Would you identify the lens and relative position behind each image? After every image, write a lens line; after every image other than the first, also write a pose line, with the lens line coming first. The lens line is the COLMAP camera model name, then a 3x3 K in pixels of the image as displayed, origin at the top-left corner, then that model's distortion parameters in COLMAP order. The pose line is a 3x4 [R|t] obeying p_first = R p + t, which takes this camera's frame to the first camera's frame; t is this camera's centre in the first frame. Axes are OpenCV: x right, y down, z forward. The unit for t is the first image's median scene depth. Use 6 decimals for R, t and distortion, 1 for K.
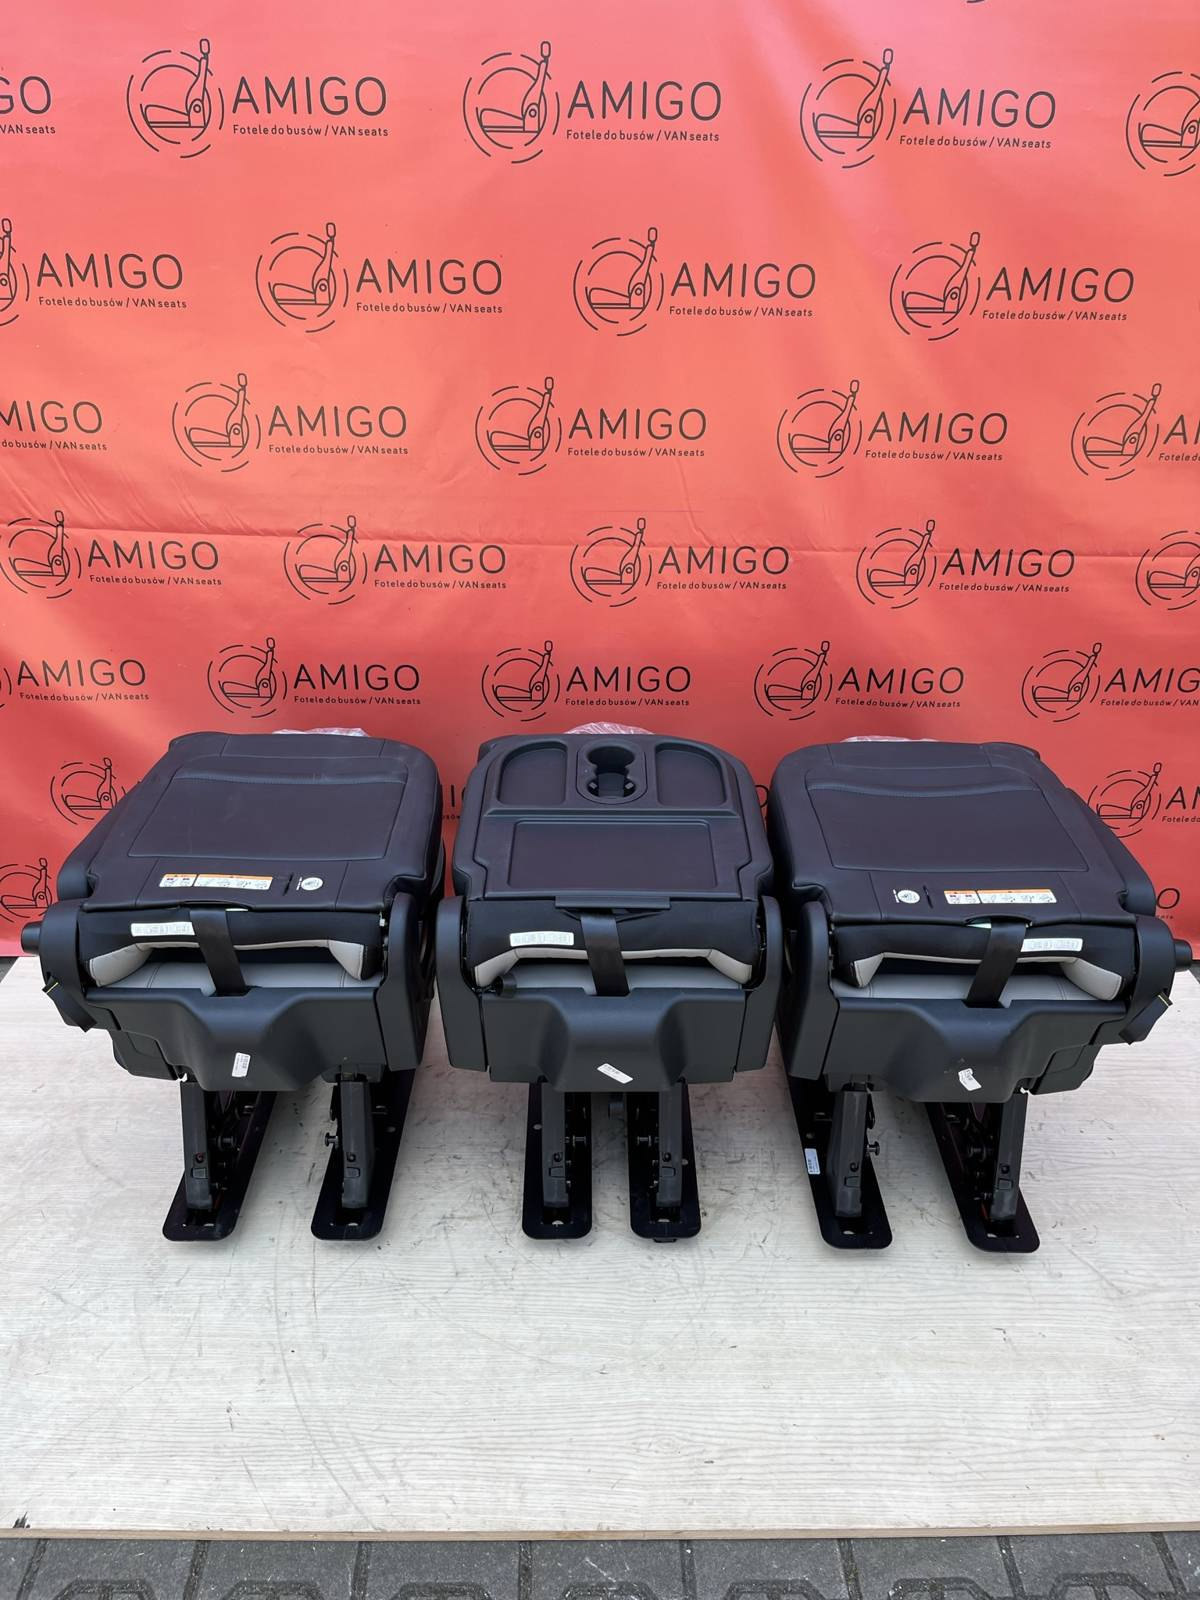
lens RADIAL K [[1227.0, 0, 579.6], [0, 1227.0, 758.6], [0, 0, 1]] dist [0.066217, -0.105539]
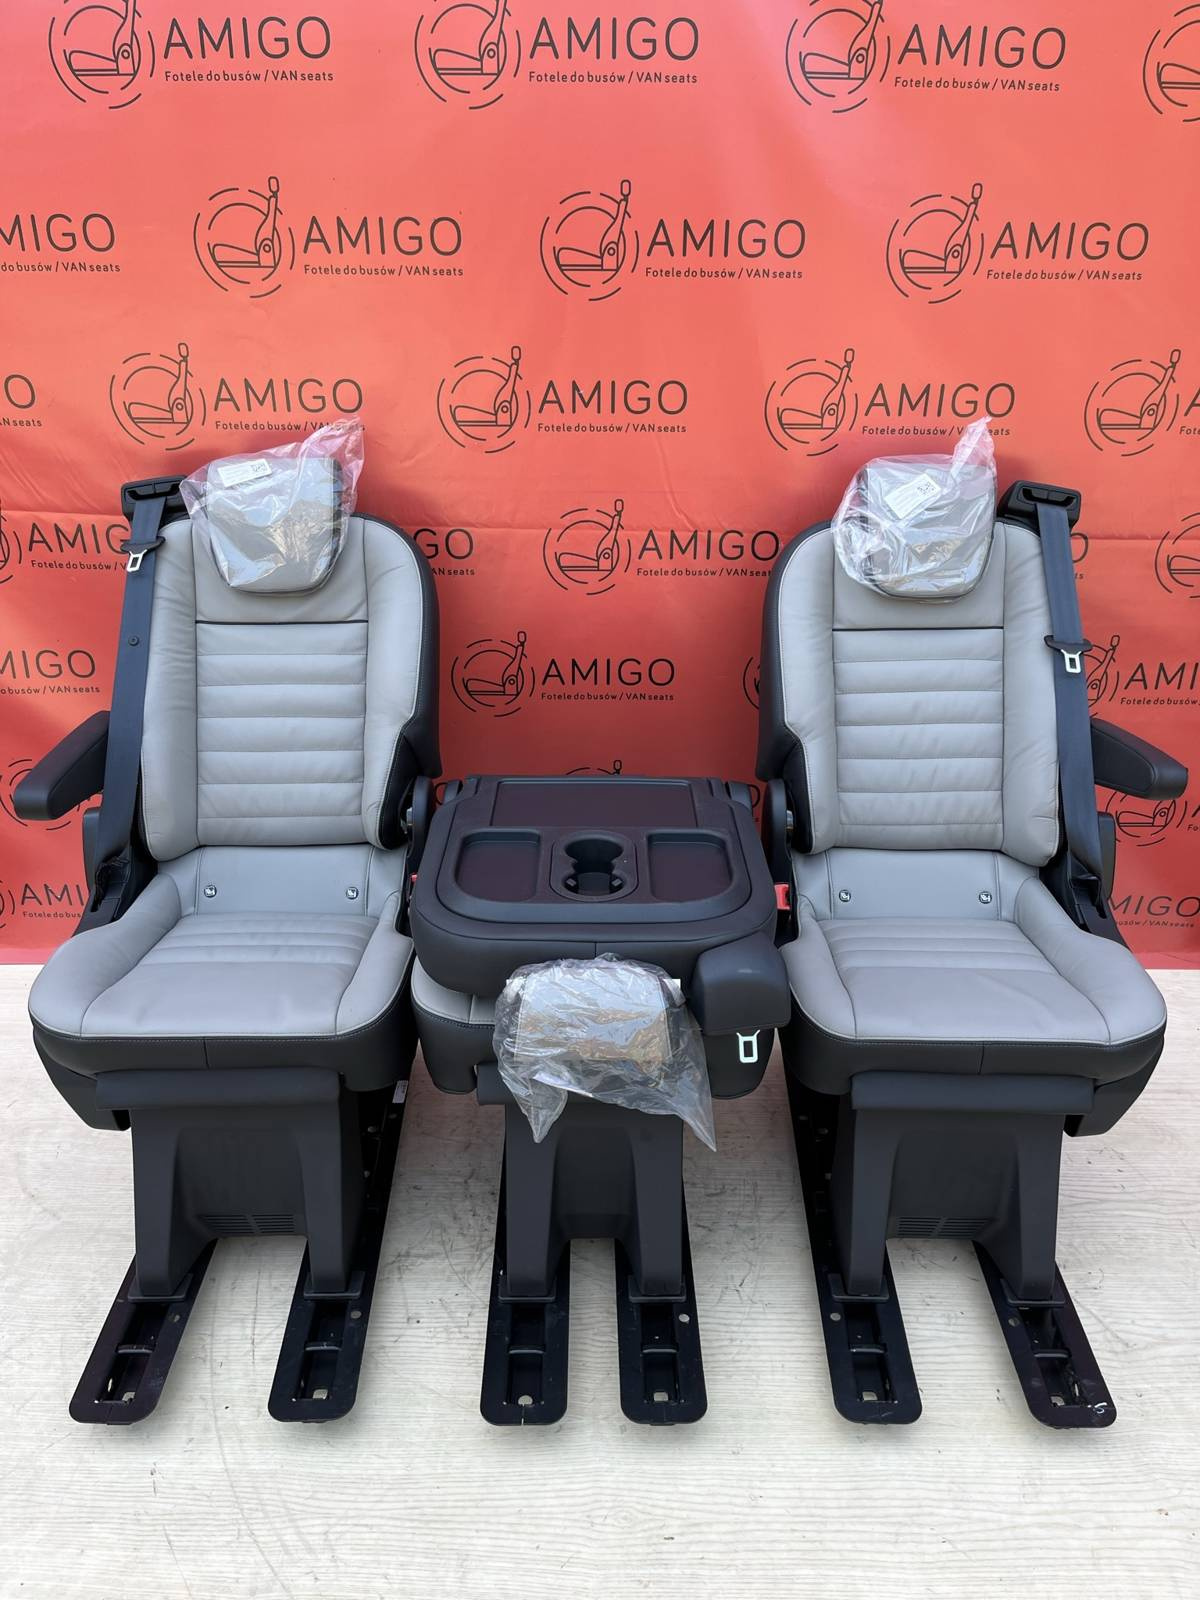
lens RADIAL K [[1227.0, 0, 597.4], [0, 1227.0, 757.8], [0, 0, 1]] dist [0.066217, -0.105539]
pose [[0.999933, 0.000941, -0.011555, 0.053641], [-0.000693, 0.999770, 0.021442, -0.025229], [0.011572, -0.021432, 0.999703, 0.084274]]
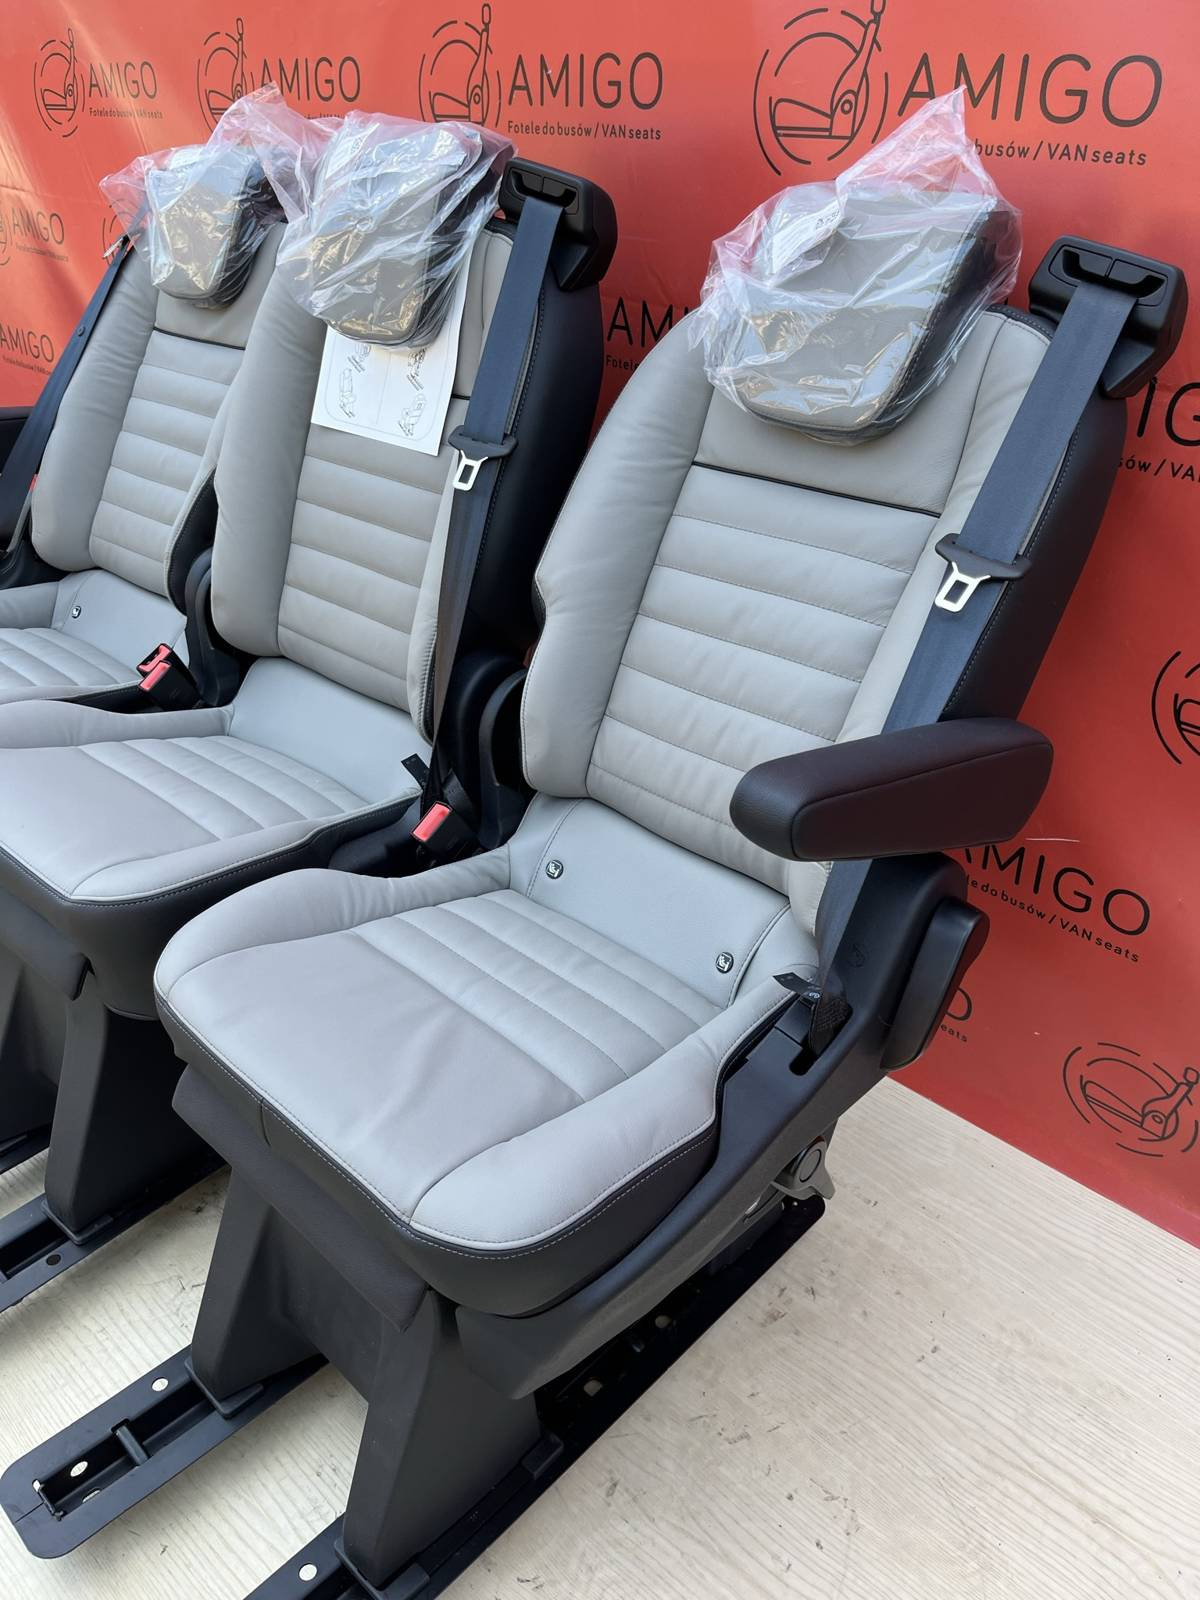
lens RADIAL K [[1227.0, 0, 601.0], [0, 1227.0, 776.3], [0, 0, 1]] dist [0.066217, -0.105539]
pose [[0.727489, 0.332410, -0.600220, 0.642480], [-0.284949, 0.942168, 0.176417, -0.058729], [0.624151, 0.042690, 0.780137, 0.614778]]
